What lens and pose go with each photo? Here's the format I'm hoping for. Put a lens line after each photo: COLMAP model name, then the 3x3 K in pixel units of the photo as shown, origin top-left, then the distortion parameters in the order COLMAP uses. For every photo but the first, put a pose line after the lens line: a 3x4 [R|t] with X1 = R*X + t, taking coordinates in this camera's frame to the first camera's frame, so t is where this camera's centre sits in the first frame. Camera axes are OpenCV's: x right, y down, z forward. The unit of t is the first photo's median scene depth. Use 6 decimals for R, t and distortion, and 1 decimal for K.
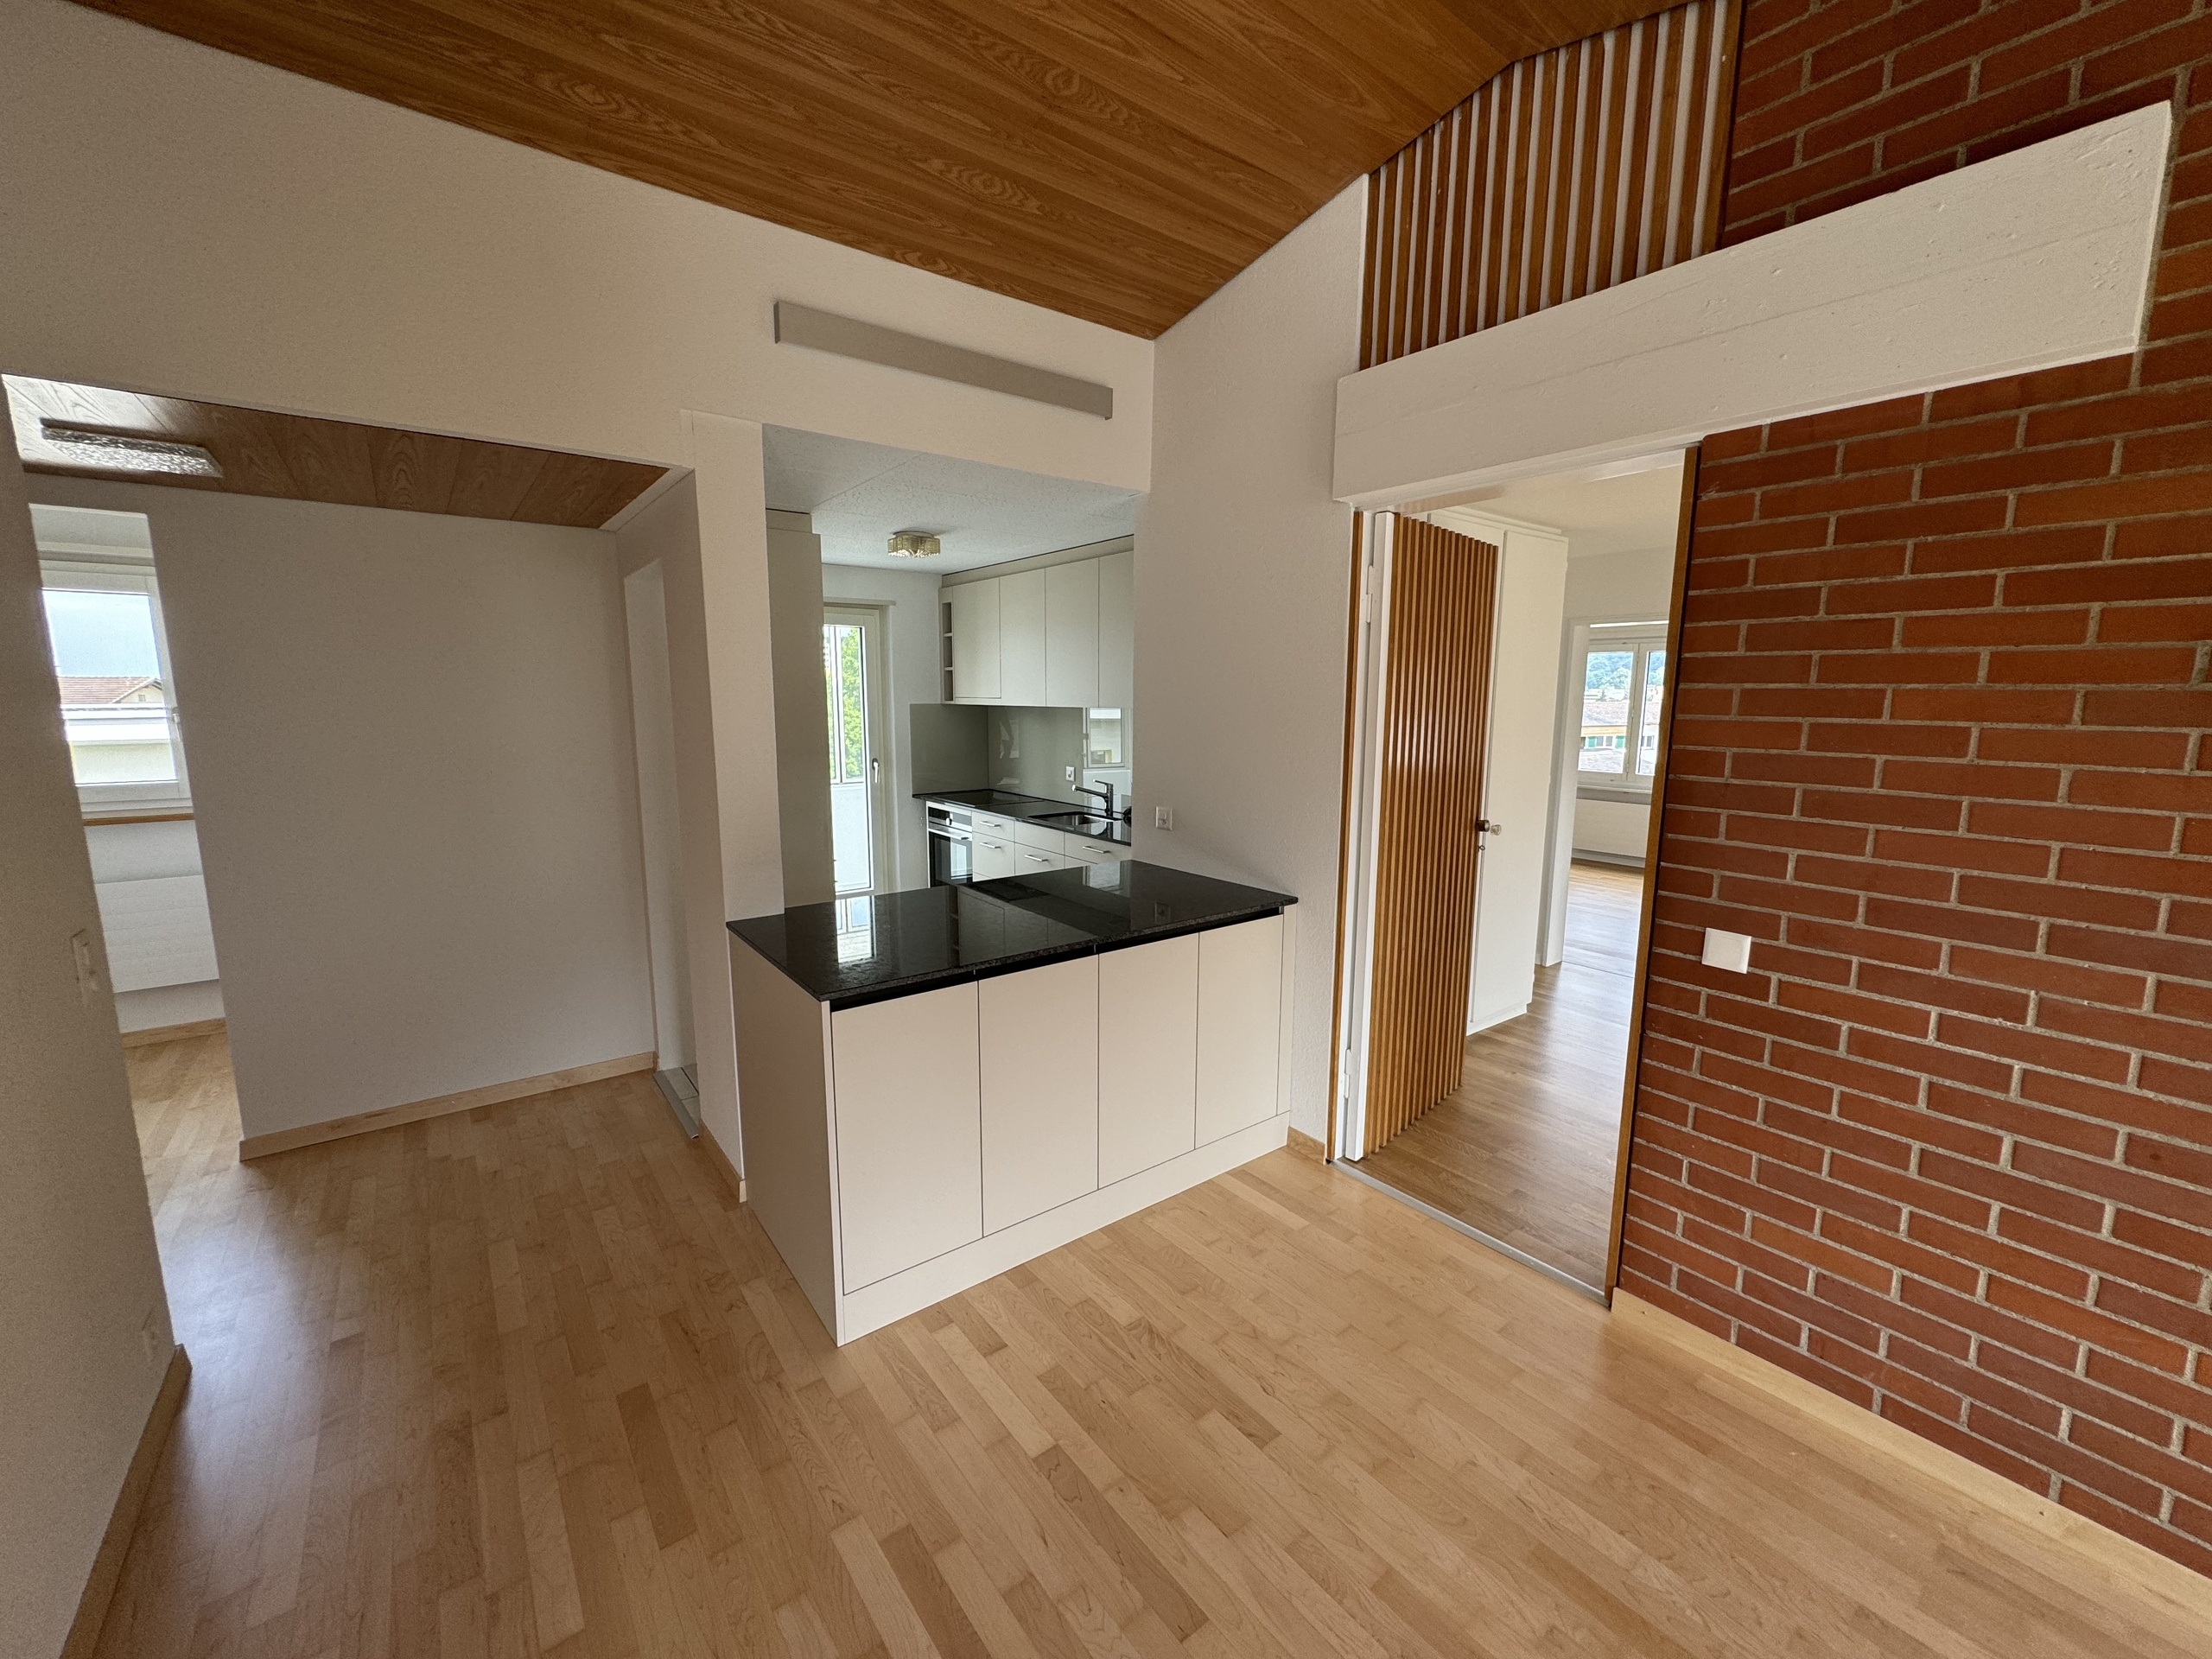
lens RADIAL K [[885.3, 0, 1112.7], [0, 885.3, 826.1], [0, 0, 1]] dist [-0.007482, -0.000240]
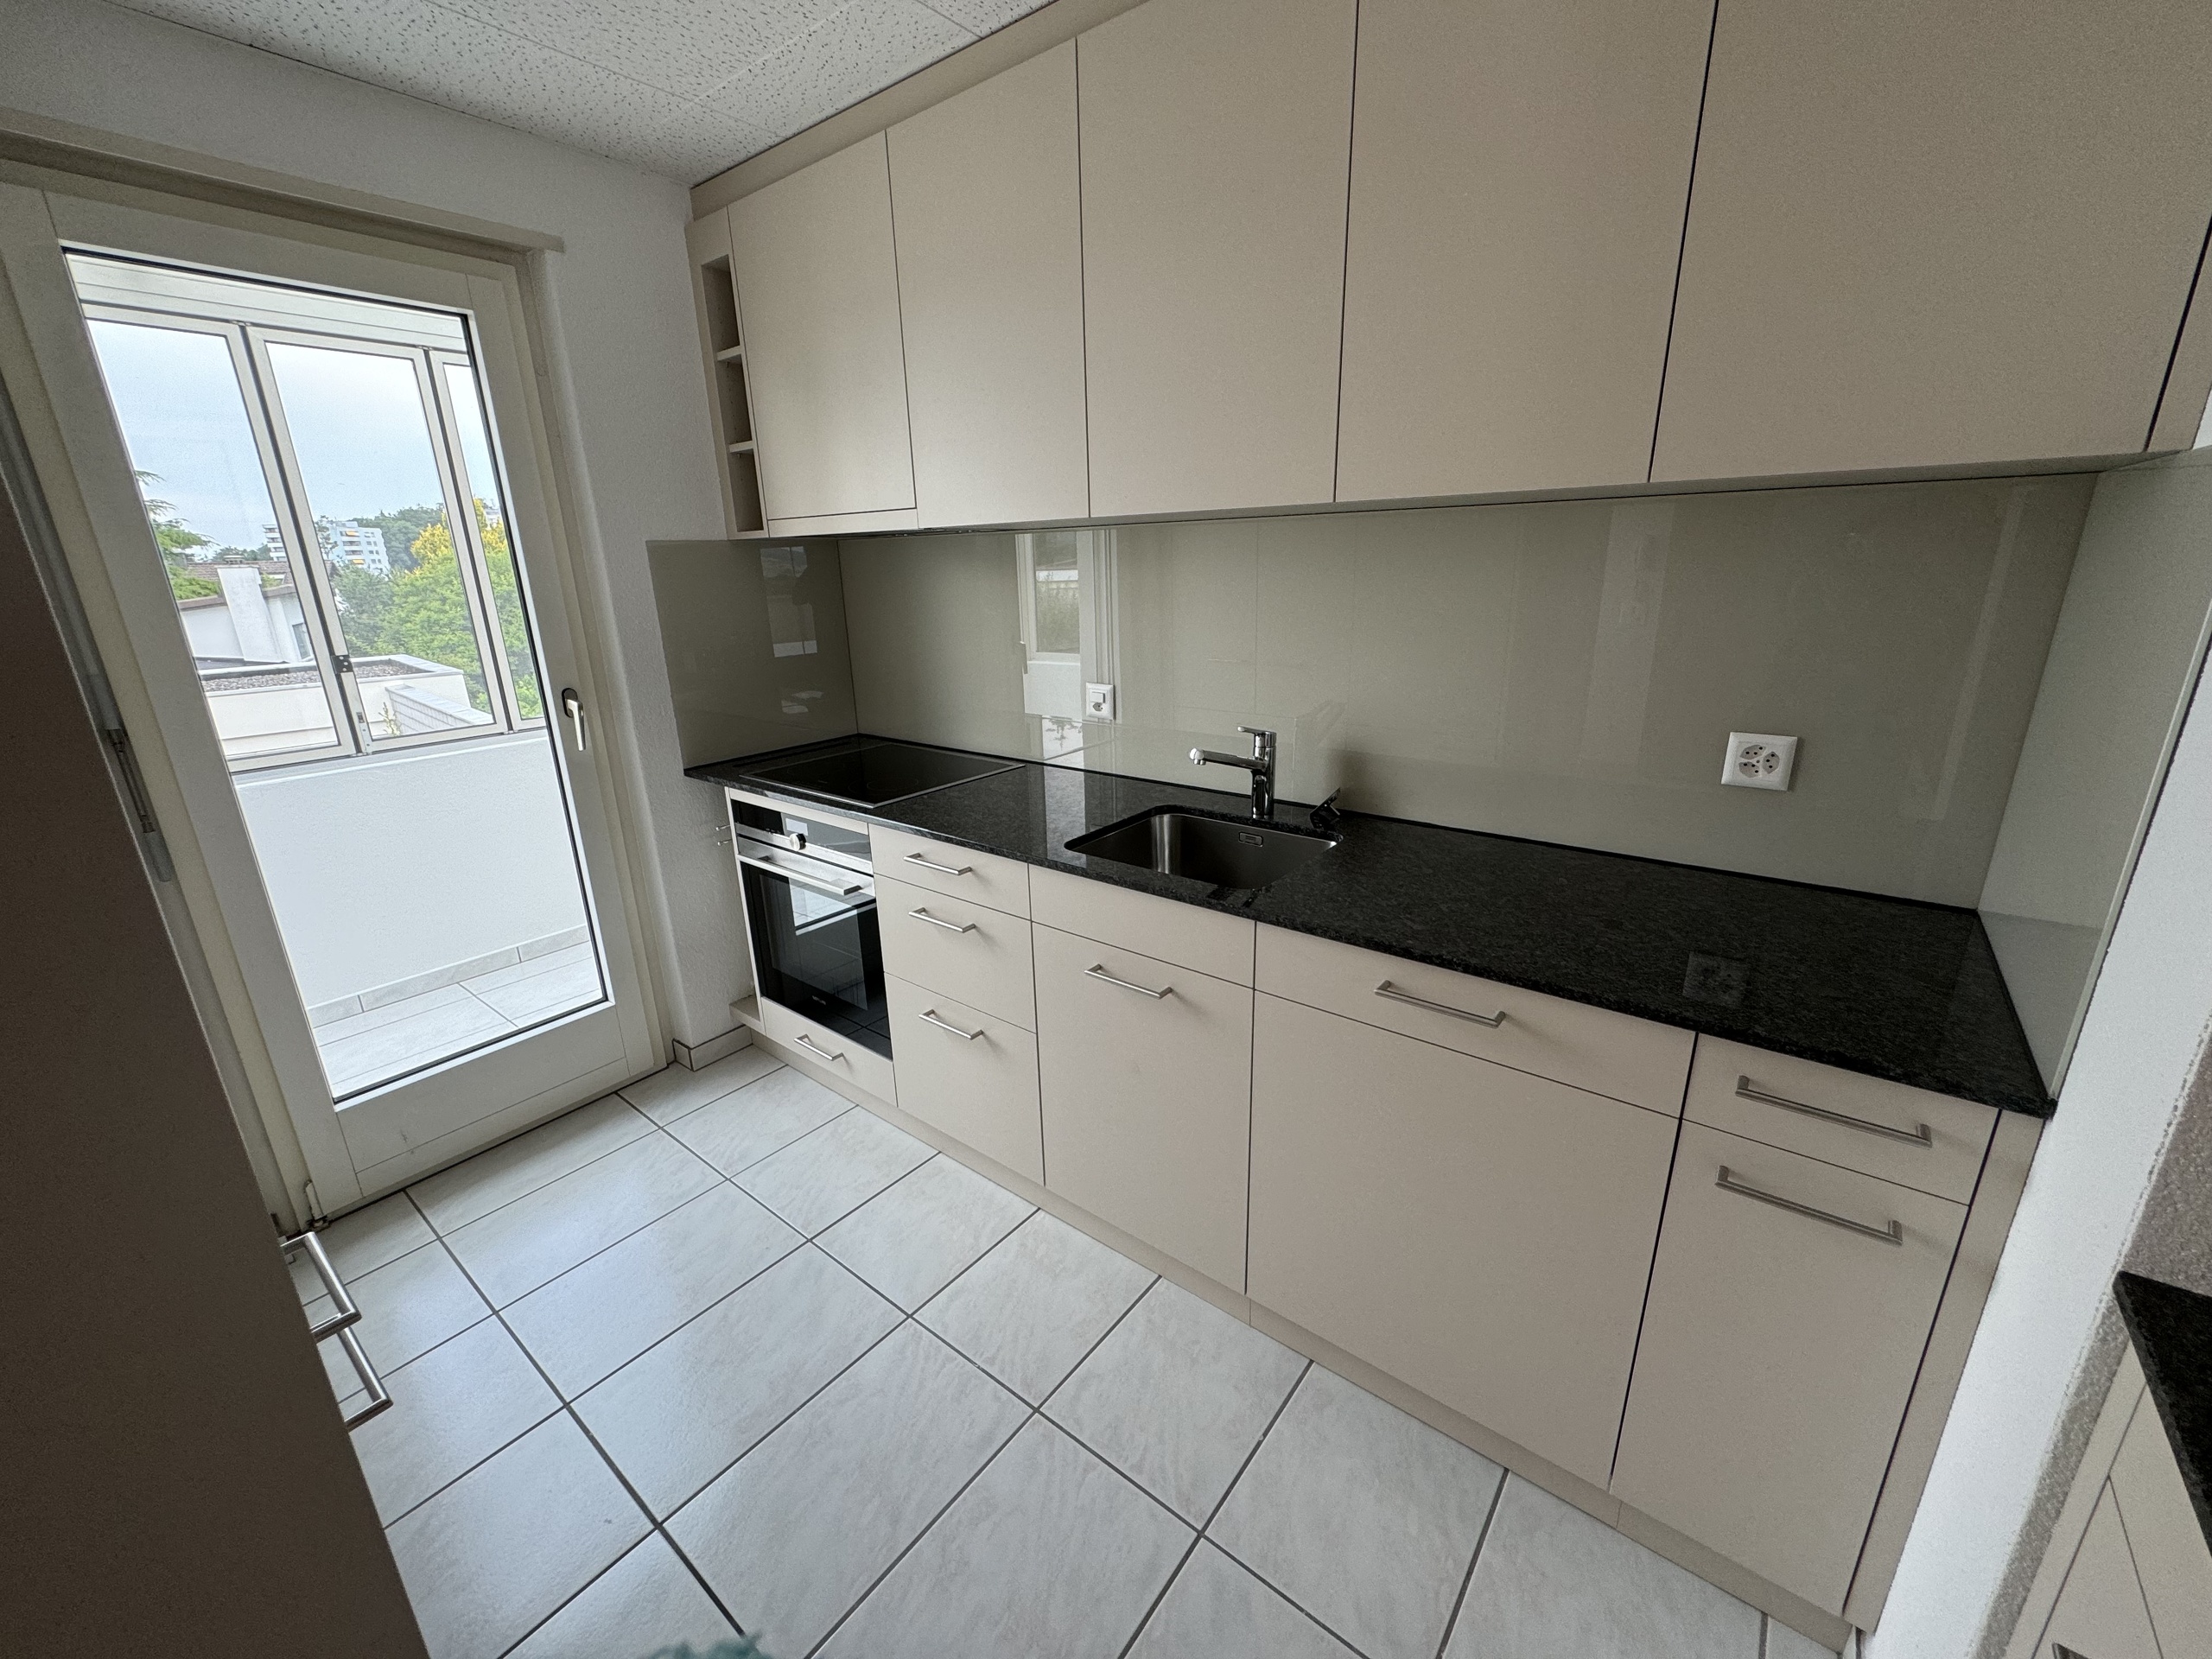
lens RADIAL K [[885.3, 0, 1114.8], [0, 885.3, 826.3], [0, 0, 1]] dist [-0.007482, -0.000240]
pose [[0.968029, -0.099272, 0.230358, -0.144485], [0.066062, 0.986829, 0.147663, -0.063467], [-0.241983, -0.127724, 0.961837, 0.614948]]
